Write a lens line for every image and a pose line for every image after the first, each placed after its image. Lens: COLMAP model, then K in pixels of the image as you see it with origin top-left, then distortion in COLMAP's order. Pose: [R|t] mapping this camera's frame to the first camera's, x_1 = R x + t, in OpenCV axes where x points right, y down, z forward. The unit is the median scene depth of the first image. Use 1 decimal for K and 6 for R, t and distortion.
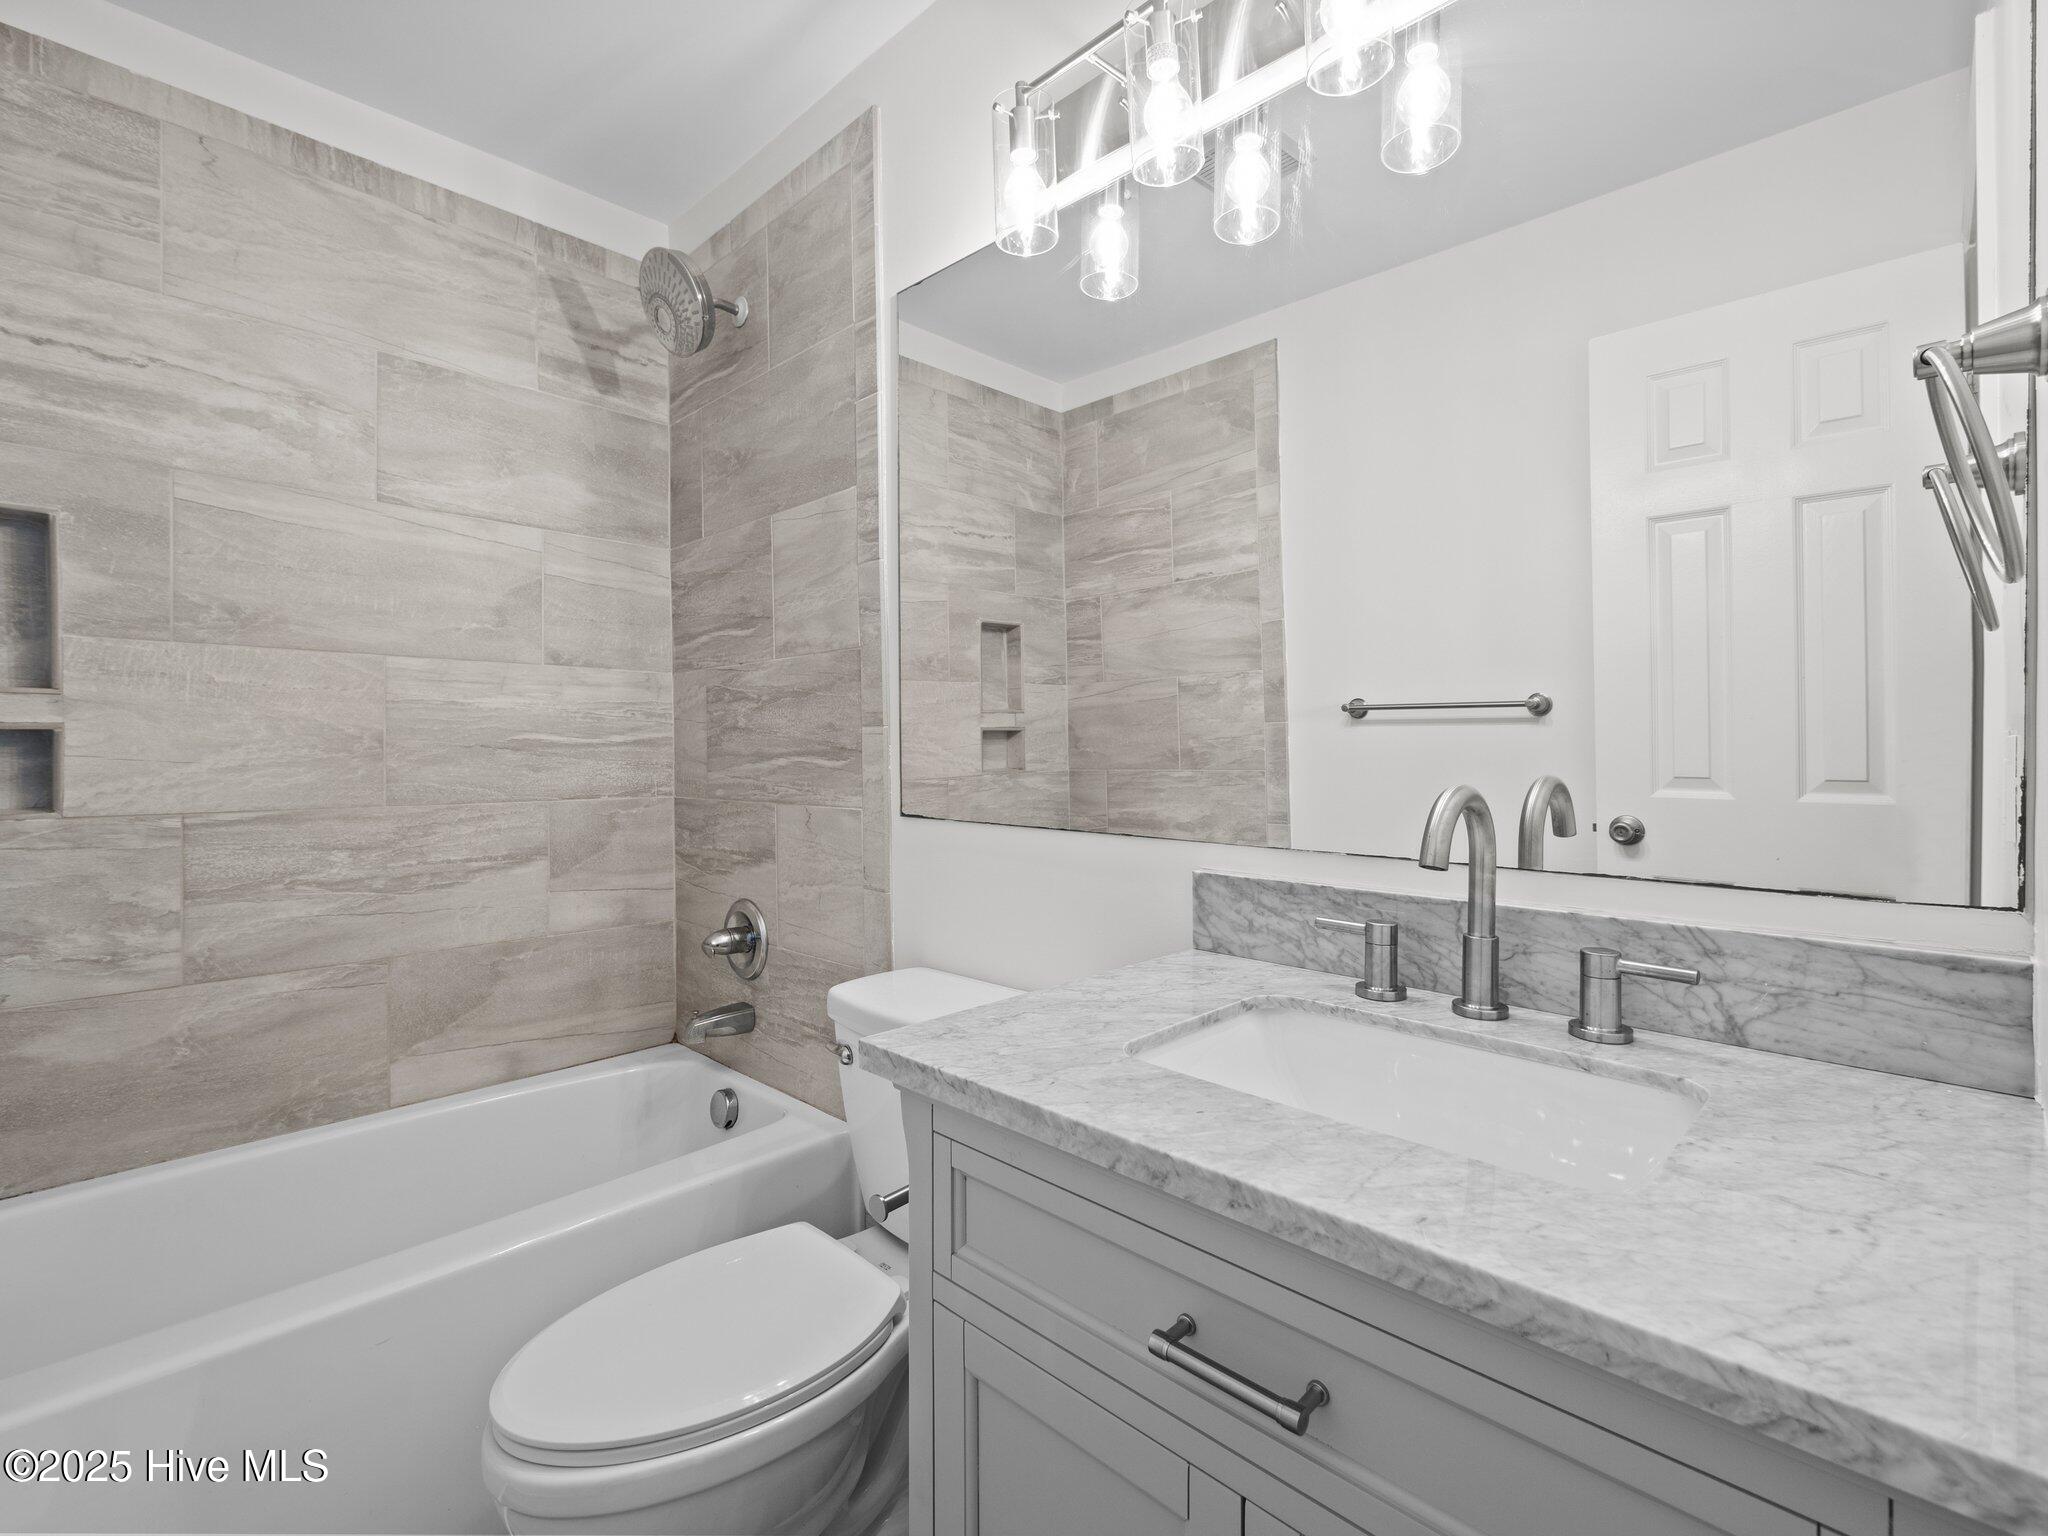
lens RADIAL K [[926.8, 0, 1017.1], [0, 926.8, 747.7], [0, 0, 1]] dist [-0.002856, -0.001348]
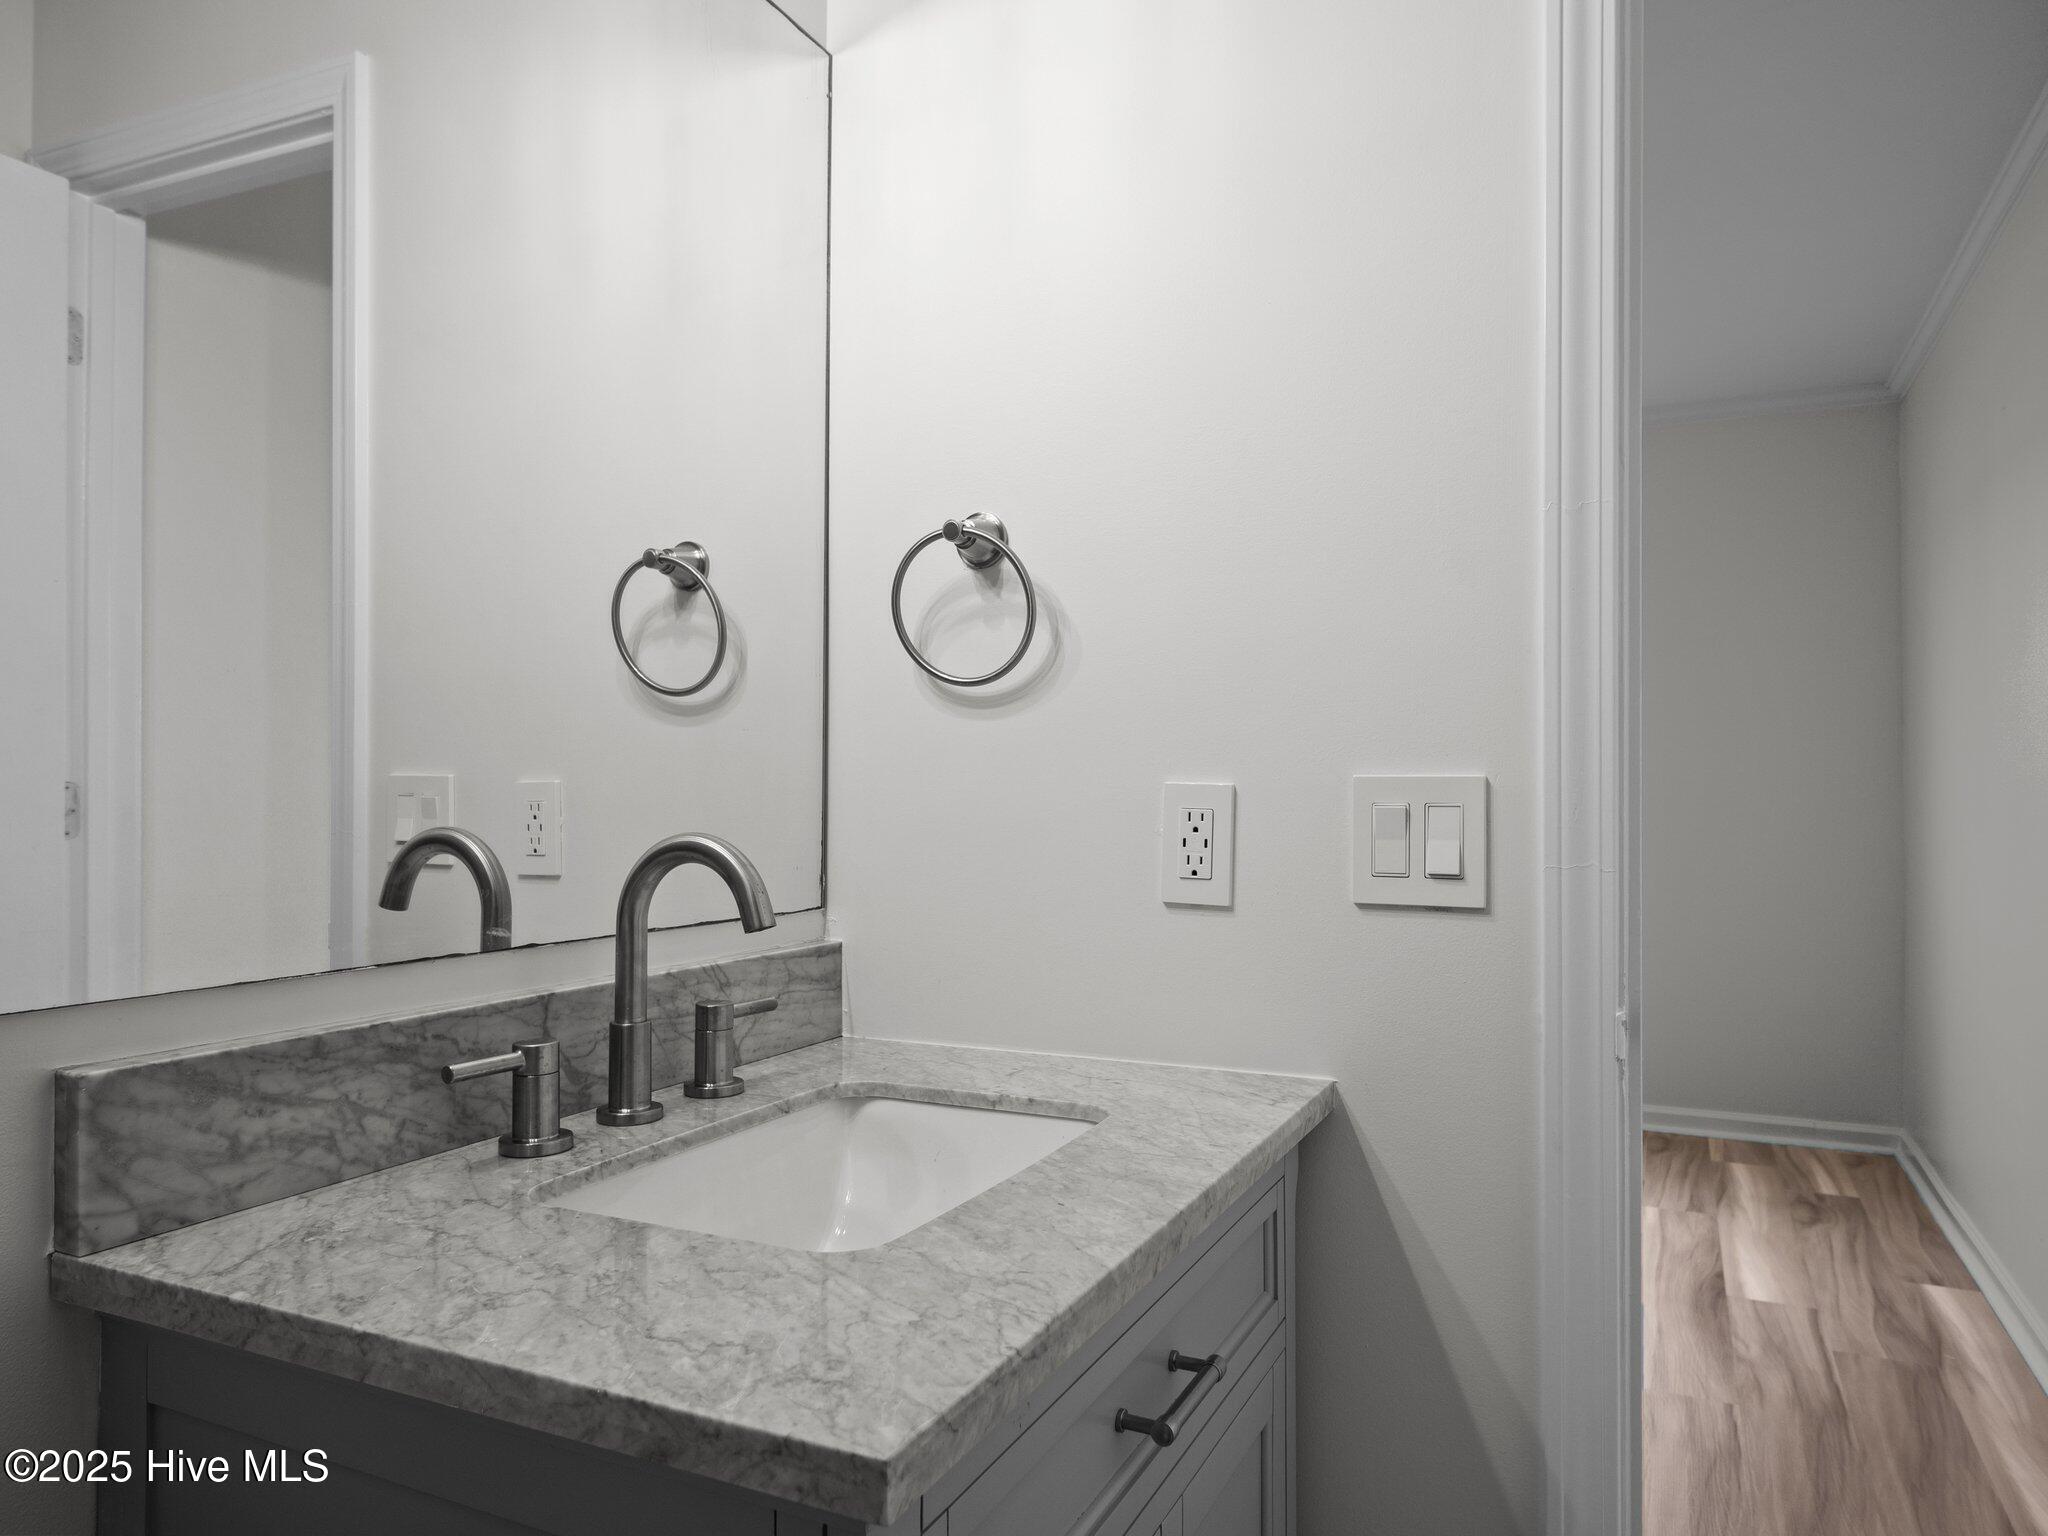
lens RADIAL K [[1331.7, 0, 1027.7], [0, 1331.7, 776.2], [0, 0, 1]] dist [0.002953, -0.001026]
pose [[-0.320598, 0.016856, 0.947066, -0.767331], [0.005487, 0.999858, -0.015938, 0.009871], [-0.947200, 0.000087, -0.320644, 1.119766]]
